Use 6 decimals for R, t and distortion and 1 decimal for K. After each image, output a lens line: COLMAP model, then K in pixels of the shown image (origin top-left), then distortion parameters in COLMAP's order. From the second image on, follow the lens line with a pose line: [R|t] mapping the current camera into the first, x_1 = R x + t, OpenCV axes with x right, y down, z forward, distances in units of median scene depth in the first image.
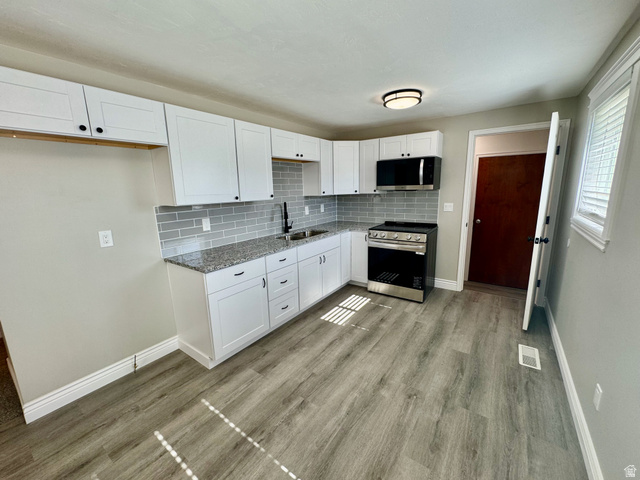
lens RADIAL K [[261.9, 0, 318.3], [0, 261.9, 240.0], [0, 0, 1]] dist [-0.007064, -0.000121]
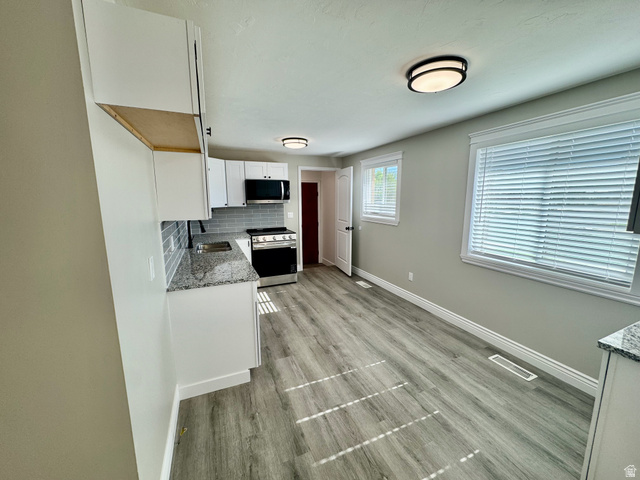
lens RADIAL K [[261.9, 0, 318.3], [0, 261.9, 240.0], [0, 0, 1]] dist [-0.007064, -0.000121]
pose [[0.510761, -0.119949, 0.851314, -0.967938], [0.166245, 0.985309, 0.039088, -0.027609], [-0.843496, 0.121562, 0.523198, 0.178771]]
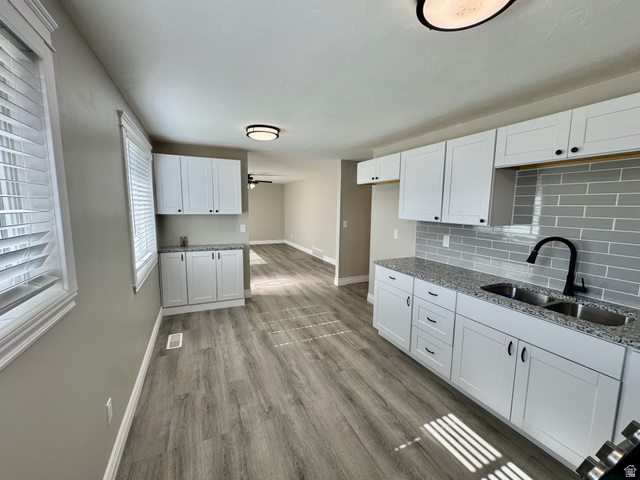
lens RADIAL K [[261.9, 0, 318.3], [0, 261.9, 240.0], [0, 0, 1]] dist [-0.007064, -0.000121]
pose [[-0.490153, 0.128254, -0.862149, 0.814358], [-0.176371, 0.954061, 0.242199, -0.248292], [0.853606, 0.270773, -0.445015, 1.101038]]
